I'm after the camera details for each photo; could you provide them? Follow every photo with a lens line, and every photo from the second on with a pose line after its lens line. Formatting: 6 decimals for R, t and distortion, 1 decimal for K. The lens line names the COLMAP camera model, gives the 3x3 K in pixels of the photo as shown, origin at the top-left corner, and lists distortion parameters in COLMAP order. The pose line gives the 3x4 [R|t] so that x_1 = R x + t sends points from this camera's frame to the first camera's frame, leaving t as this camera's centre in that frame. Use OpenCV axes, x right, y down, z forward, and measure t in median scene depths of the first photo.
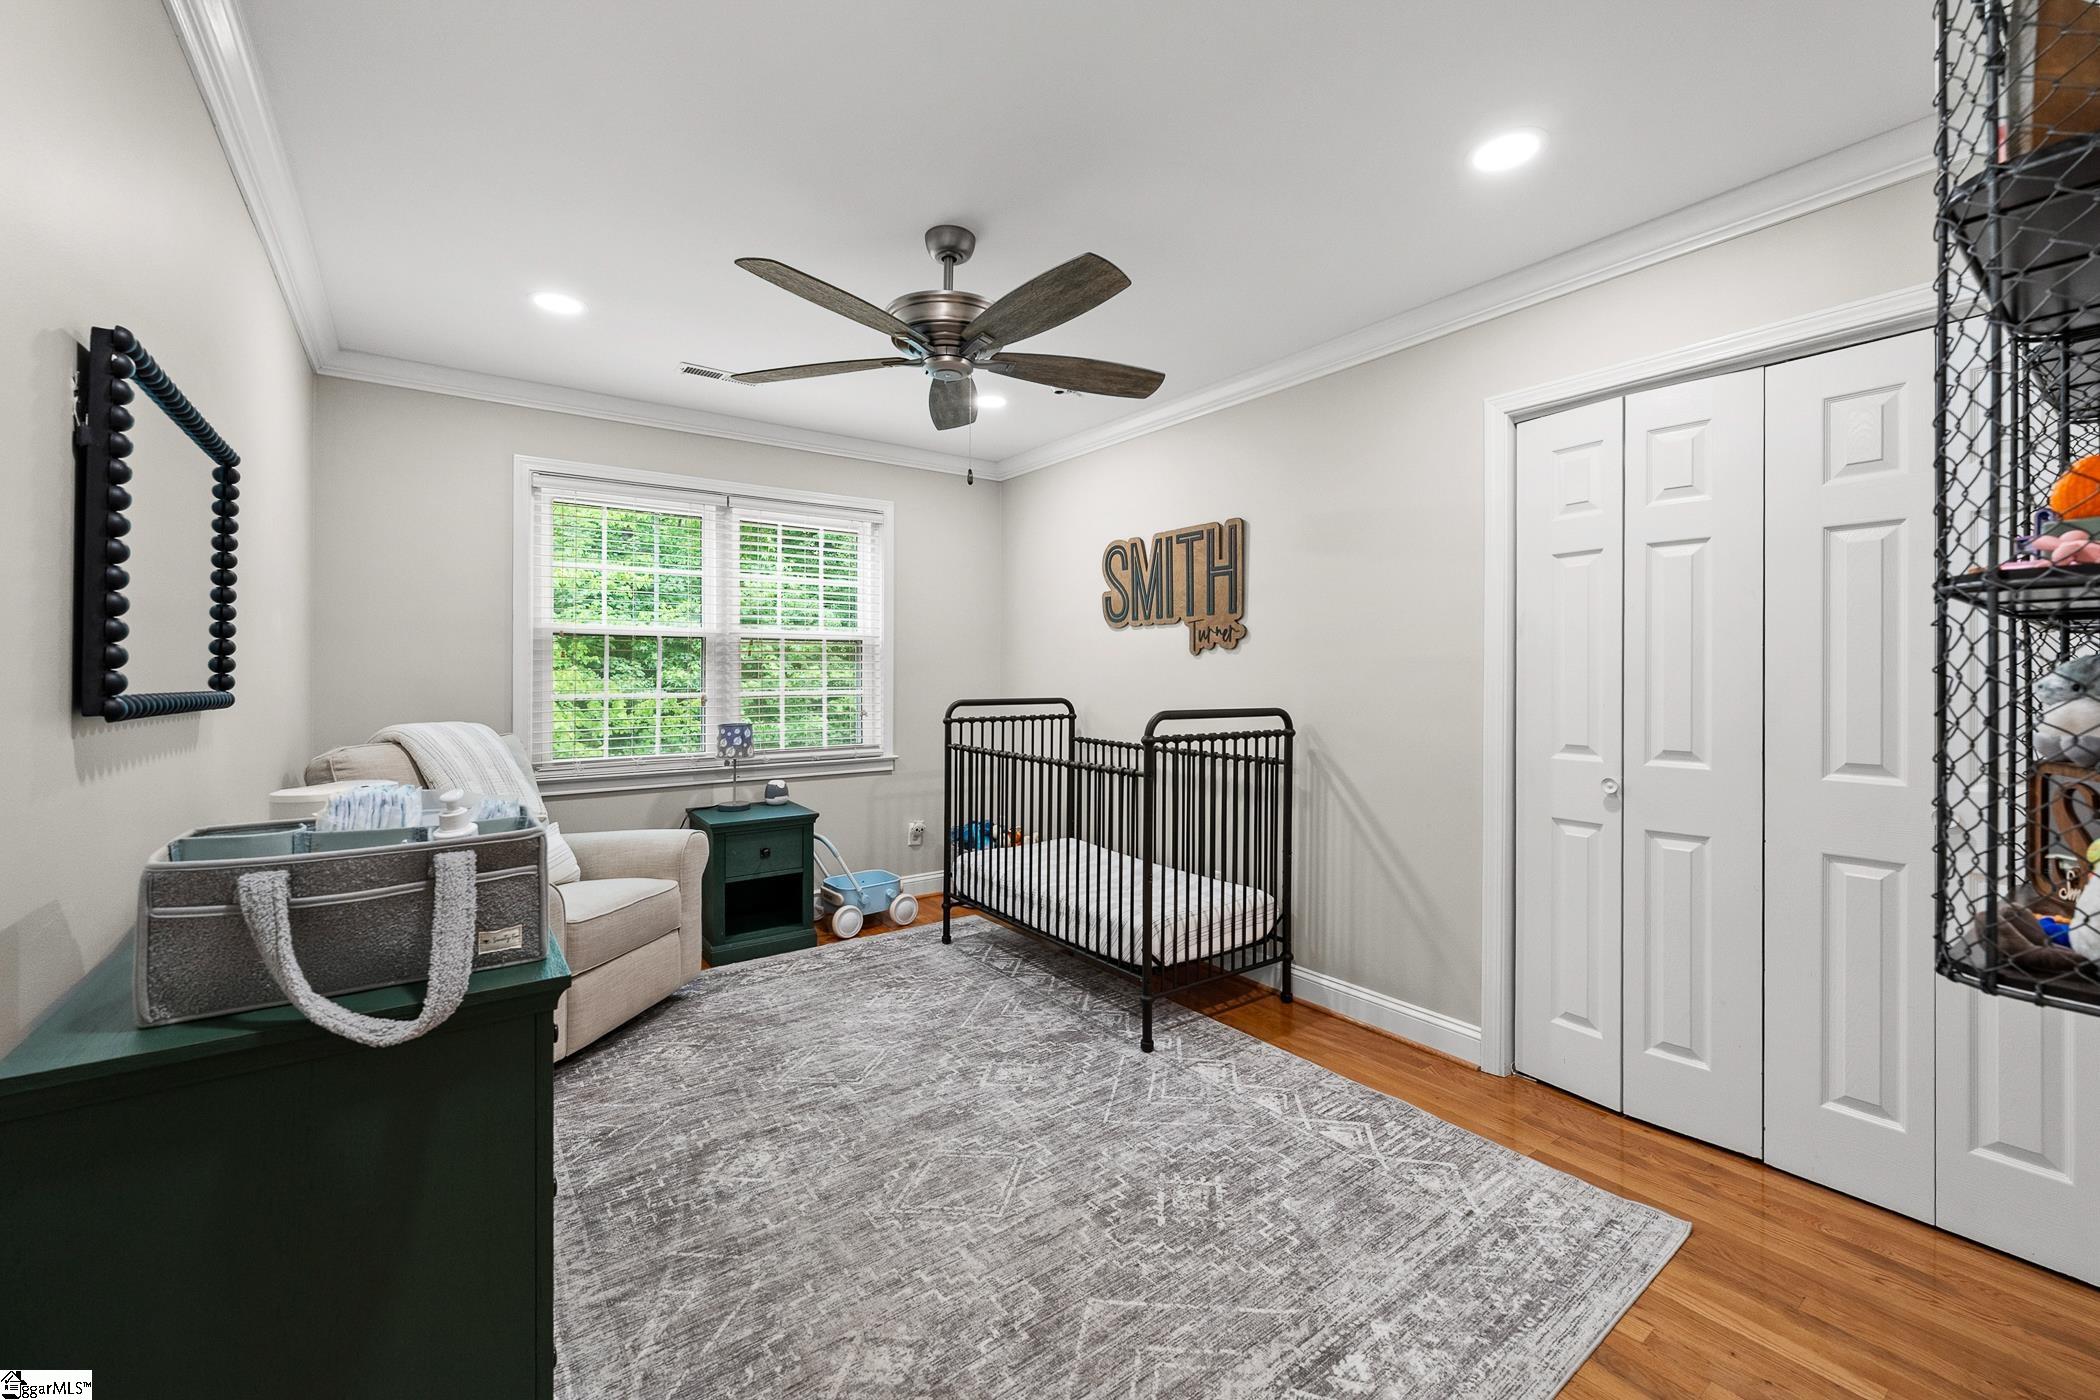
lens RADIAL K [[847.4, 0, 1051.1], [0, 847.4, 692.3], [0, 0, 1]] dist [0.002301, 0.000591]
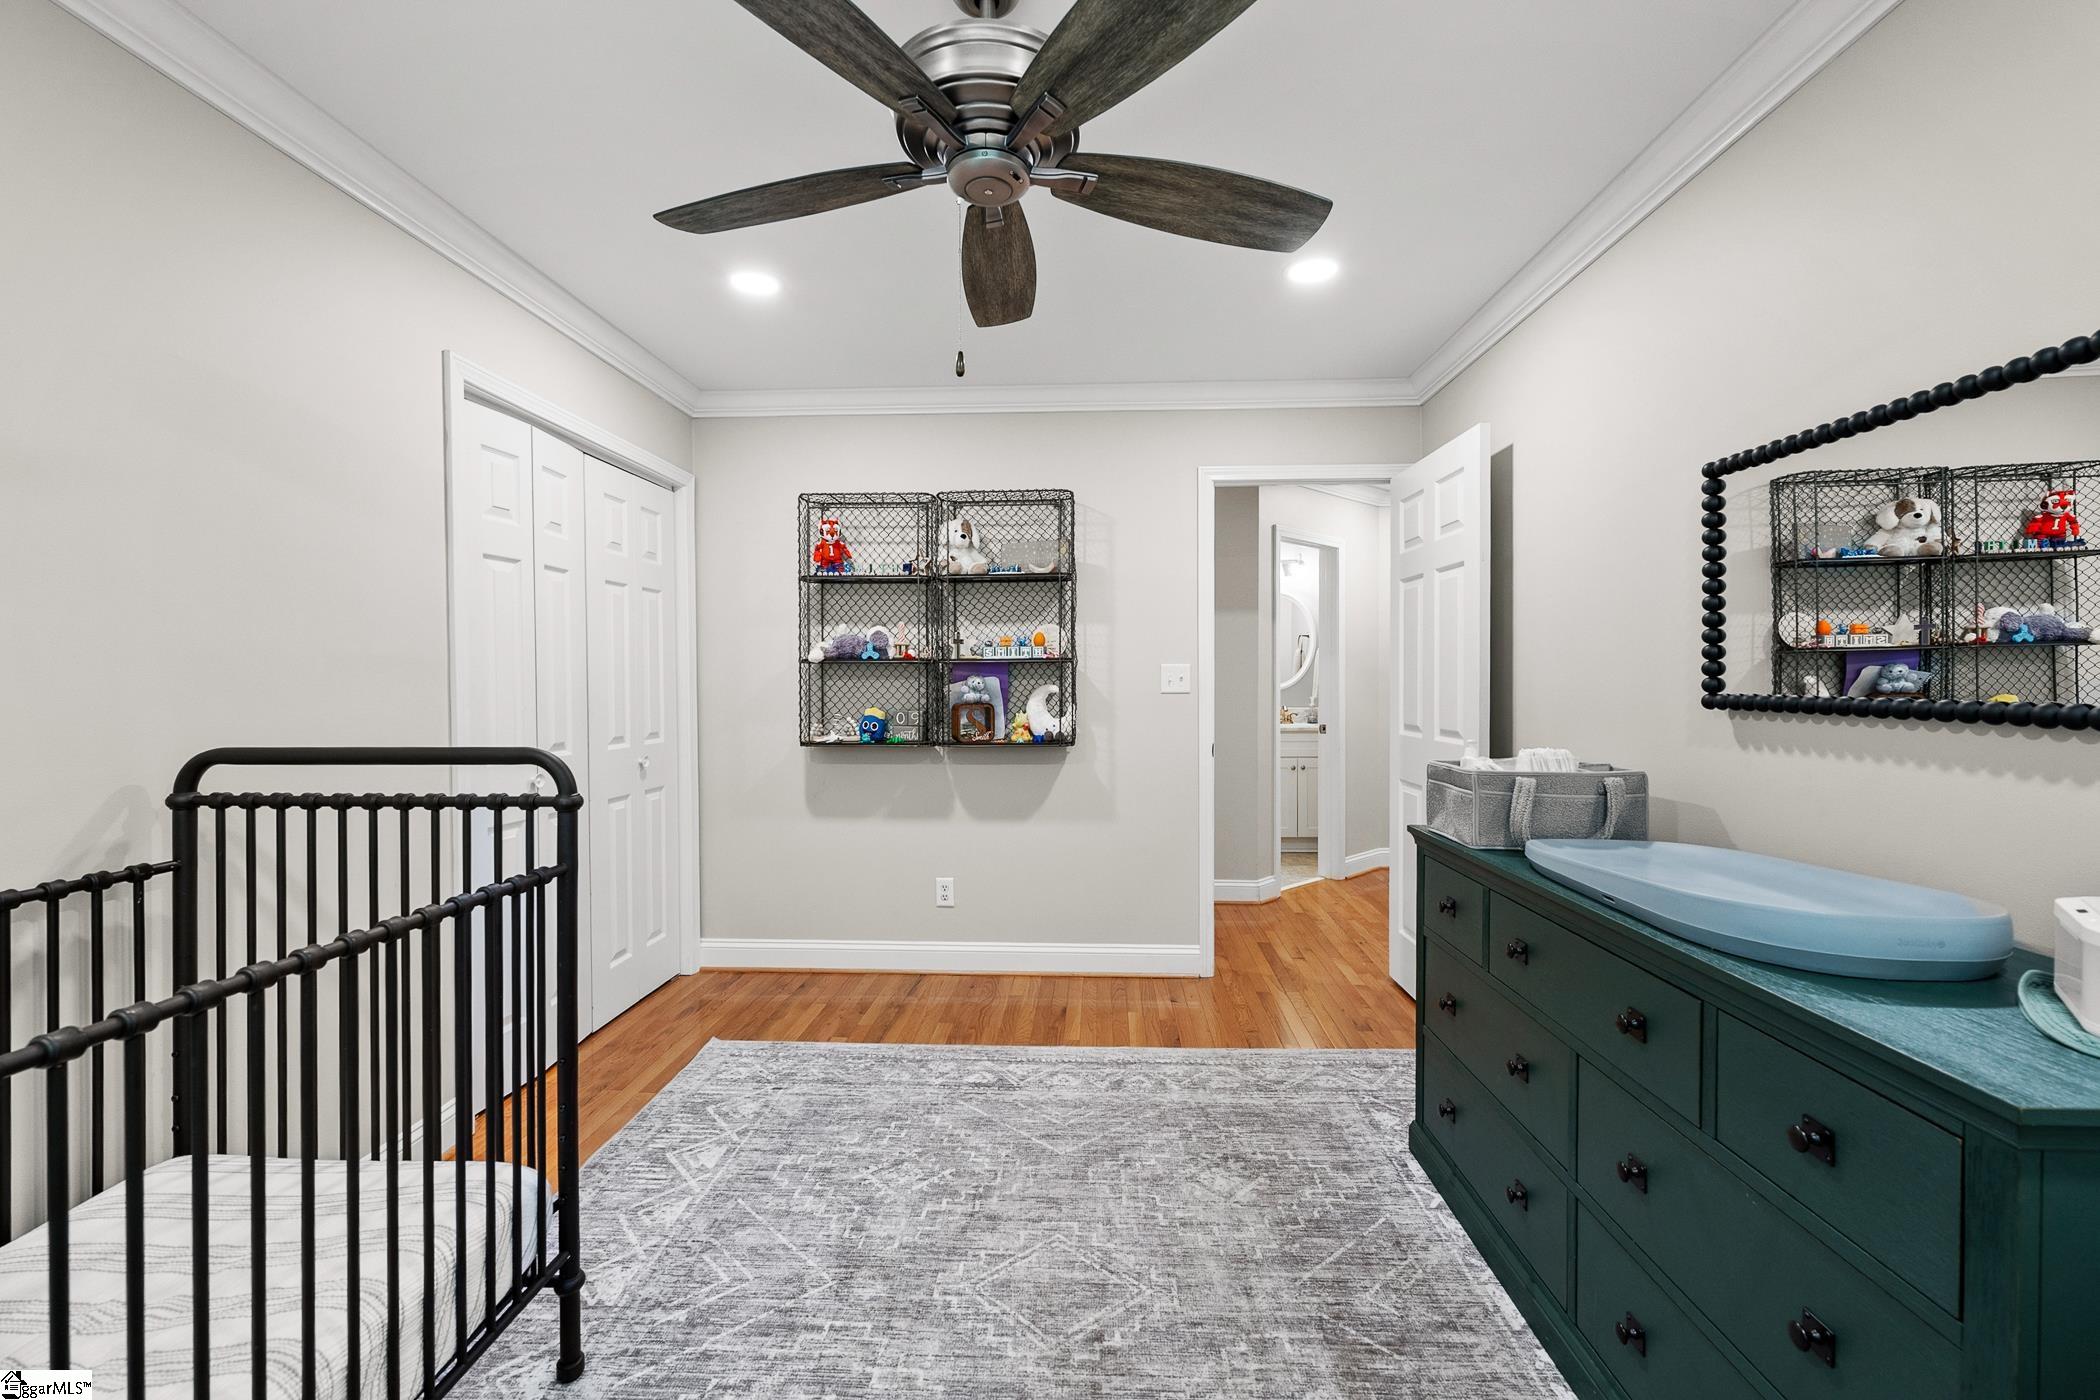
lens RADIAL K [[847.4, 0, 1059.3], [0, 847.4, 687.8], [0, 0, 1]] dist [0.002301, 0.000591]
pose [[-0.785351, -0.006663, 0.619014, -0.645949], [0.012006, 0.999590, 0.025991, -0.033755], [-0.618934, 0.027844, -0.784950, 1.711947]]
